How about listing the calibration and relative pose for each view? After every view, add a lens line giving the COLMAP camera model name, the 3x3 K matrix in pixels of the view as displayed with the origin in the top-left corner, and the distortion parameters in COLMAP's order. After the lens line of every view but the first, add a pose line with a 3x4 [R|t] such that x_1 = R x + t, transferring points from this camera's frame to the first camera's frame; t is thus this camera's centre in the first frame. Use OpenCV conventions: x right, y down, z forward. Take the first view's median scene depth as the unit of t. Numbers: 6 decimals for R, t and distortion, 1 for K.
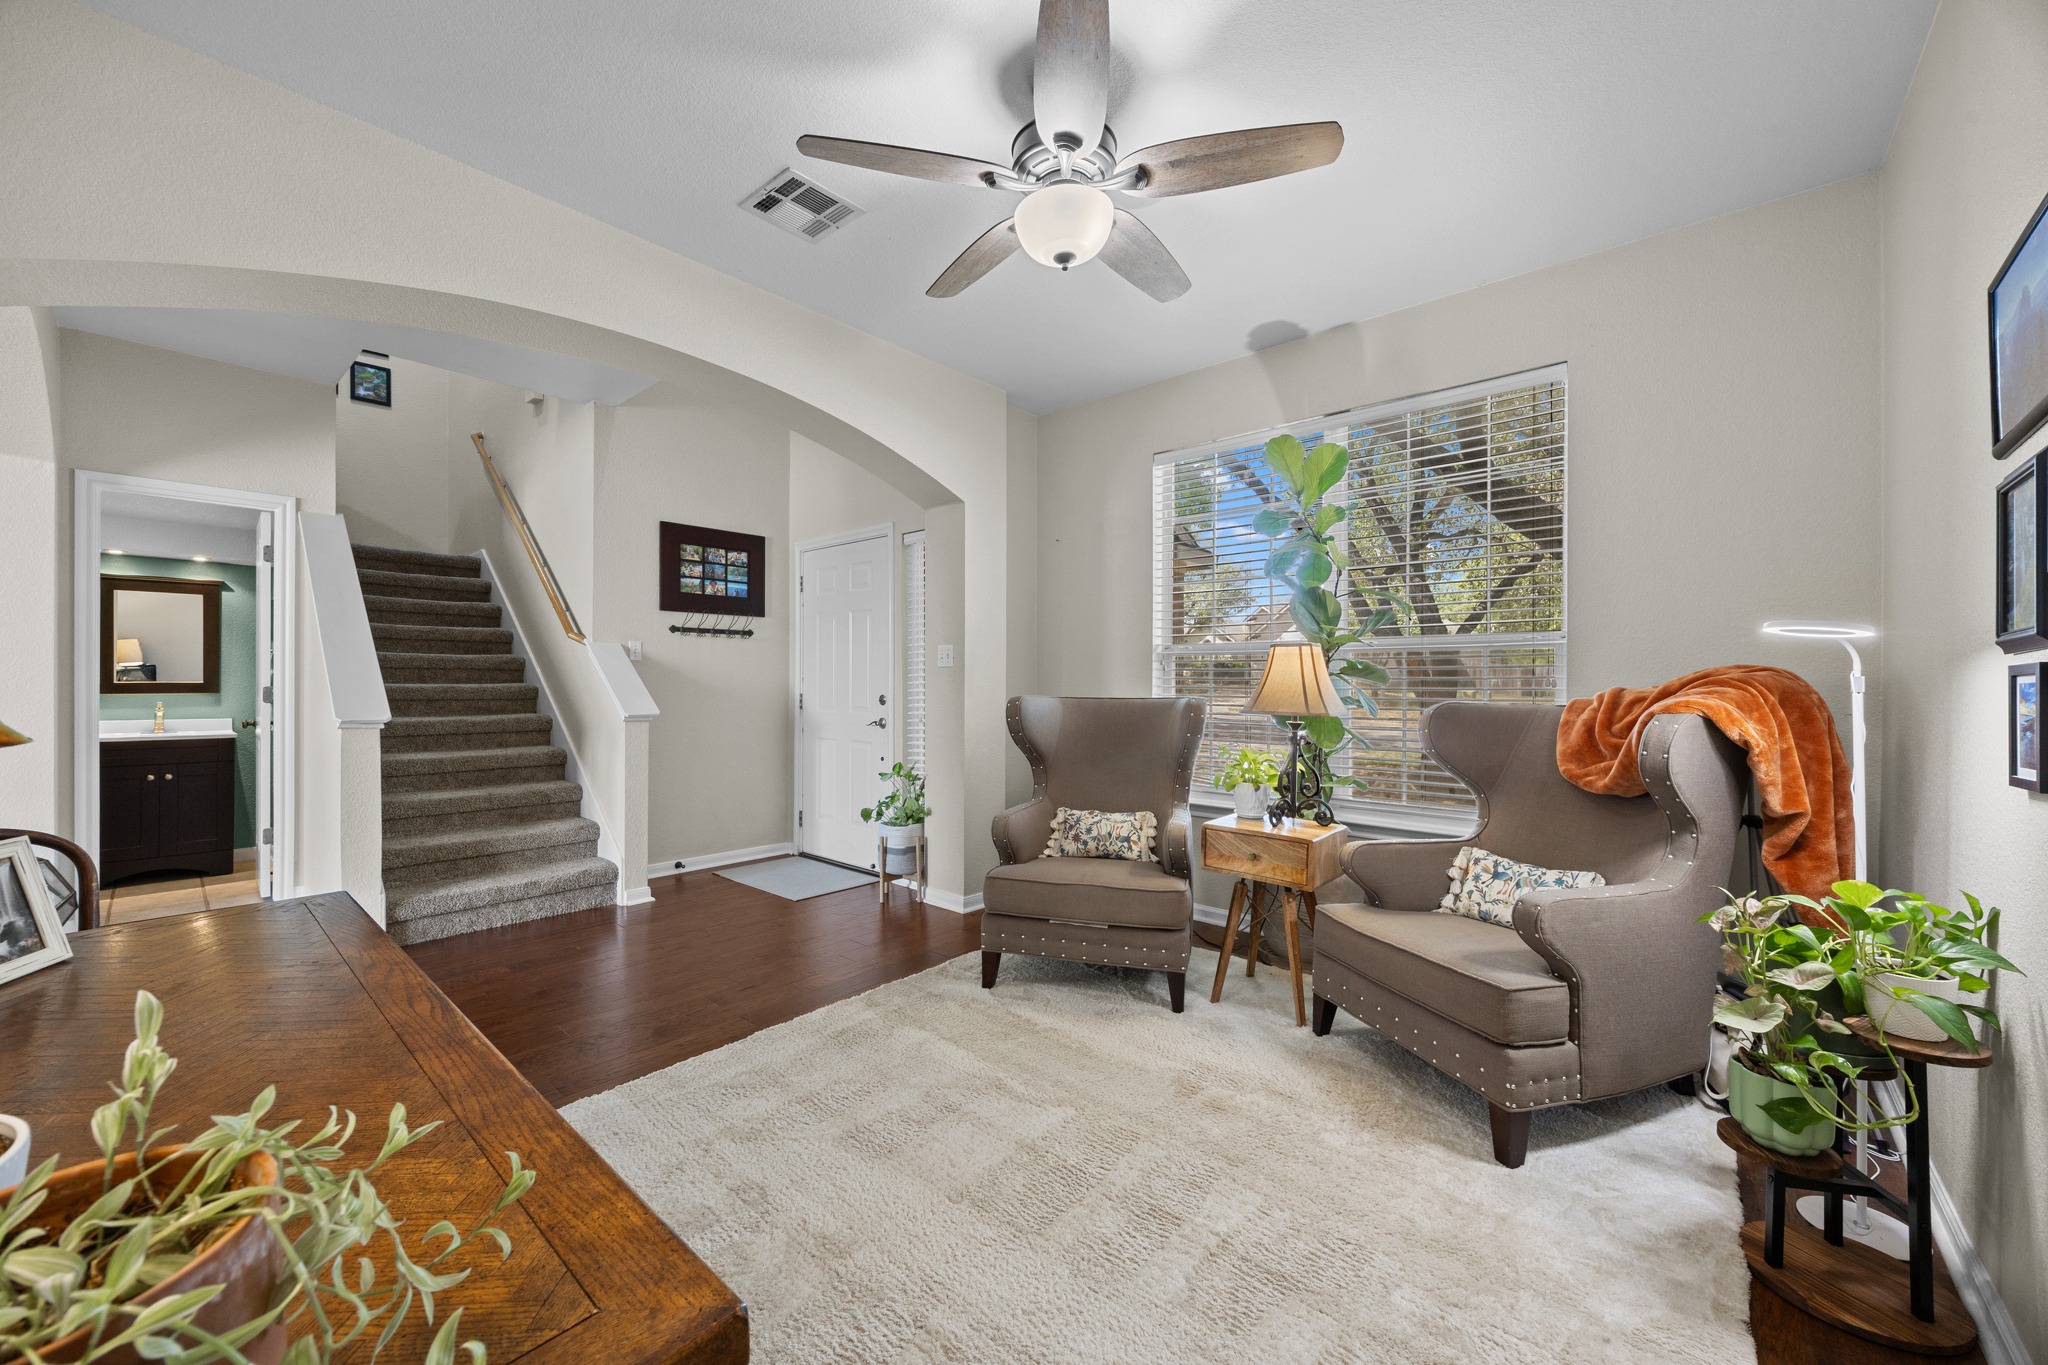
lens RADIAL K [[788.8, 0, 1027.8], [0, 788.8, 682.2], [0, 0, 1]] dist [-0.003689, -0.000314]
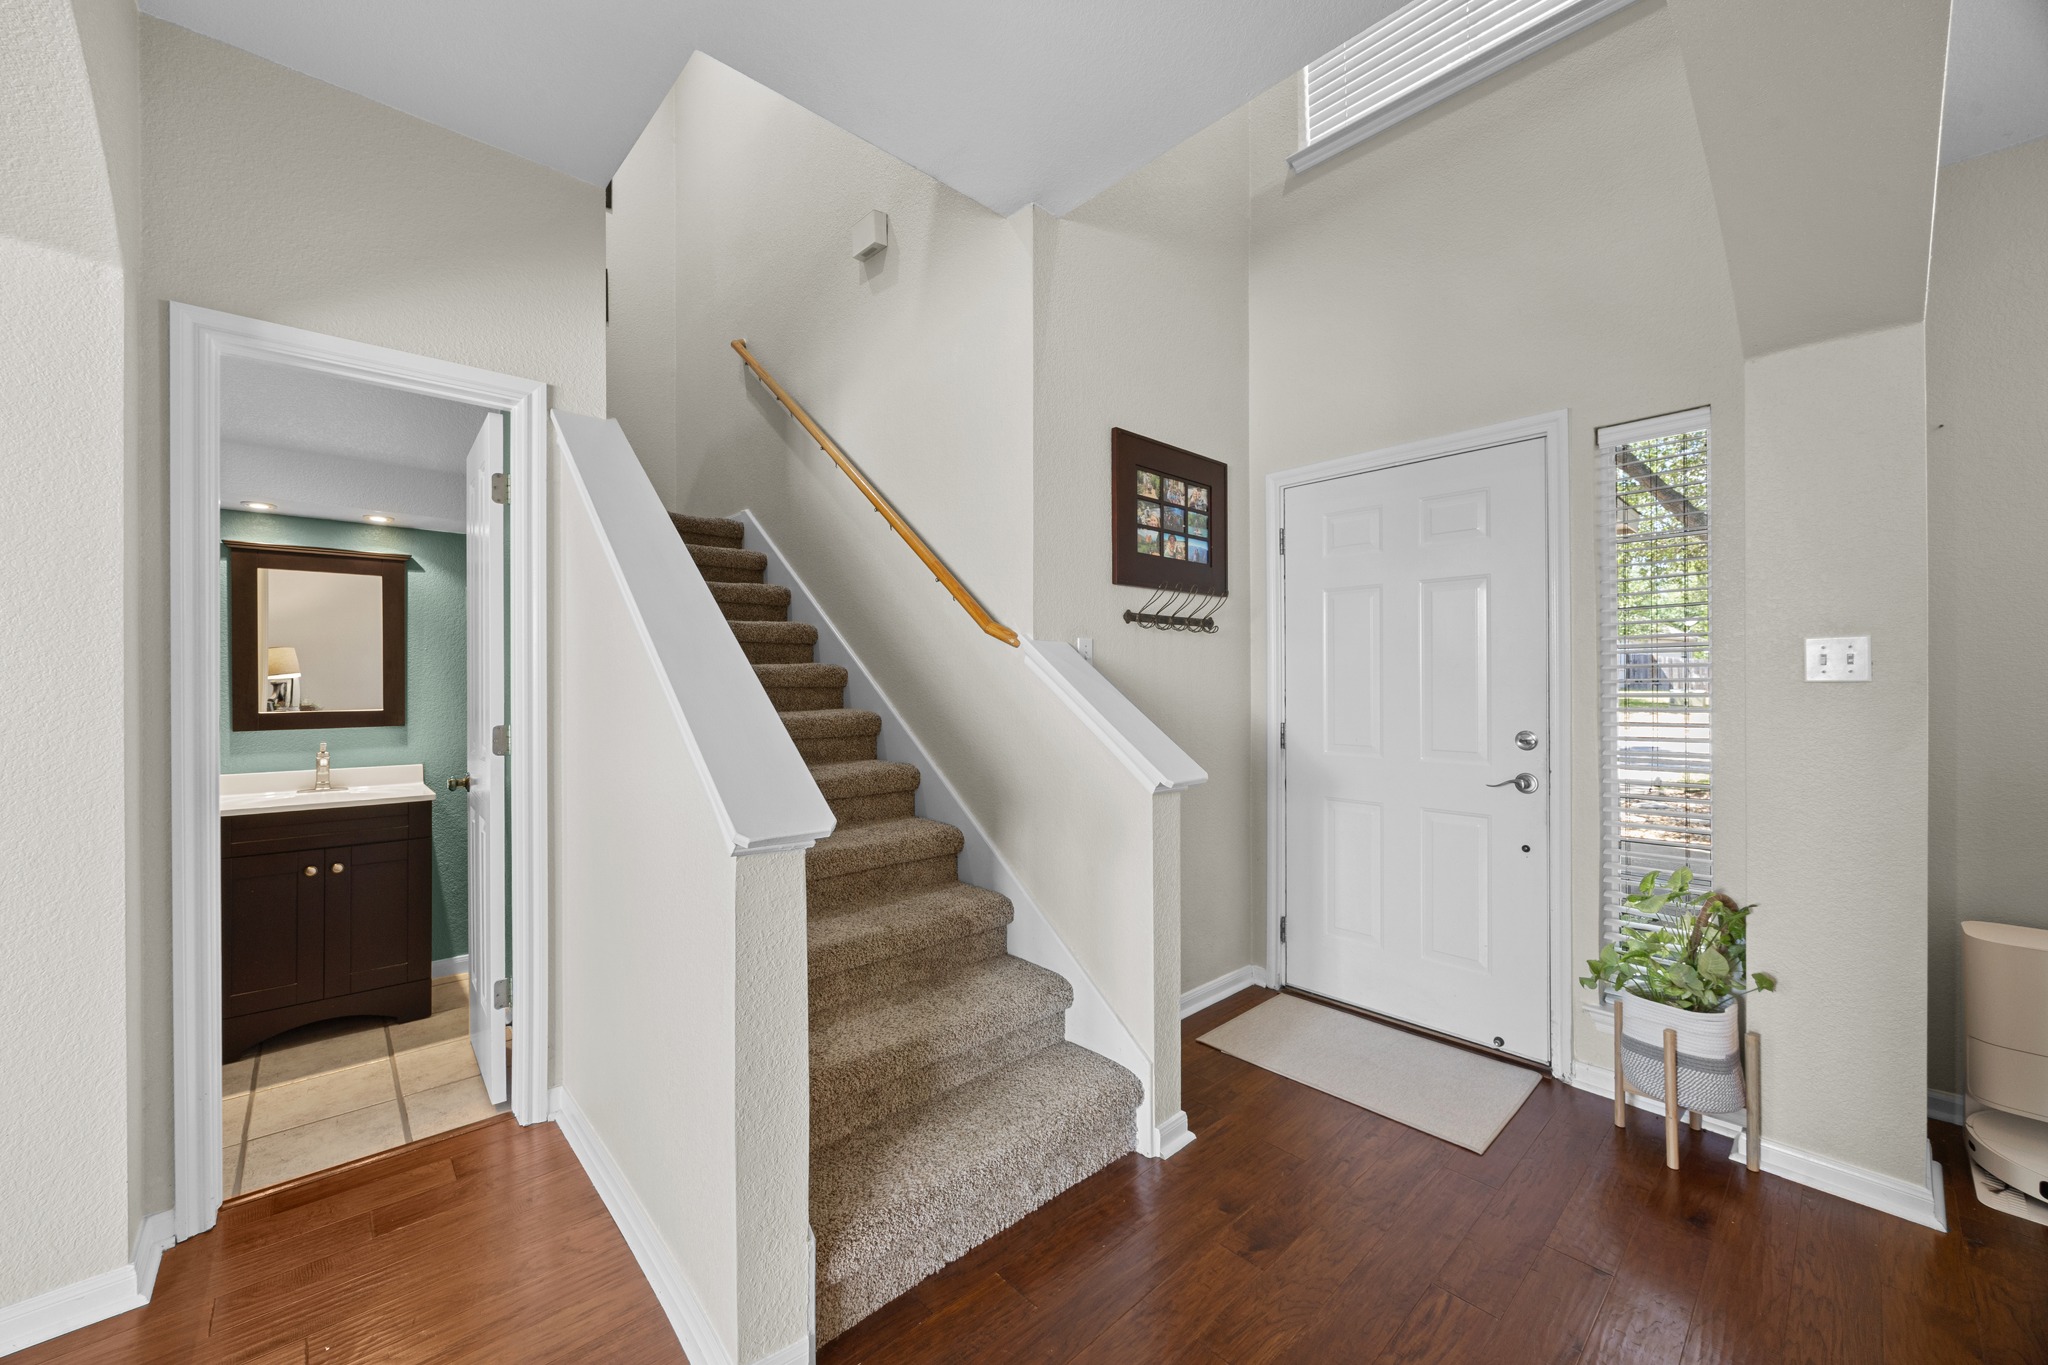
lens RADIAL K [[788.8, 0, 1021.4], [0, 788.8, 679.9], [0, 0, 1]] dist [-0.003689, -0.000314]
pose [[0.994393, -0.007060, -0.105507, -0.459587], [0.006854, 0.999974, -0.002319, -0.019995], [0.105521, 0.001583, 0.994416, 0.411374]]
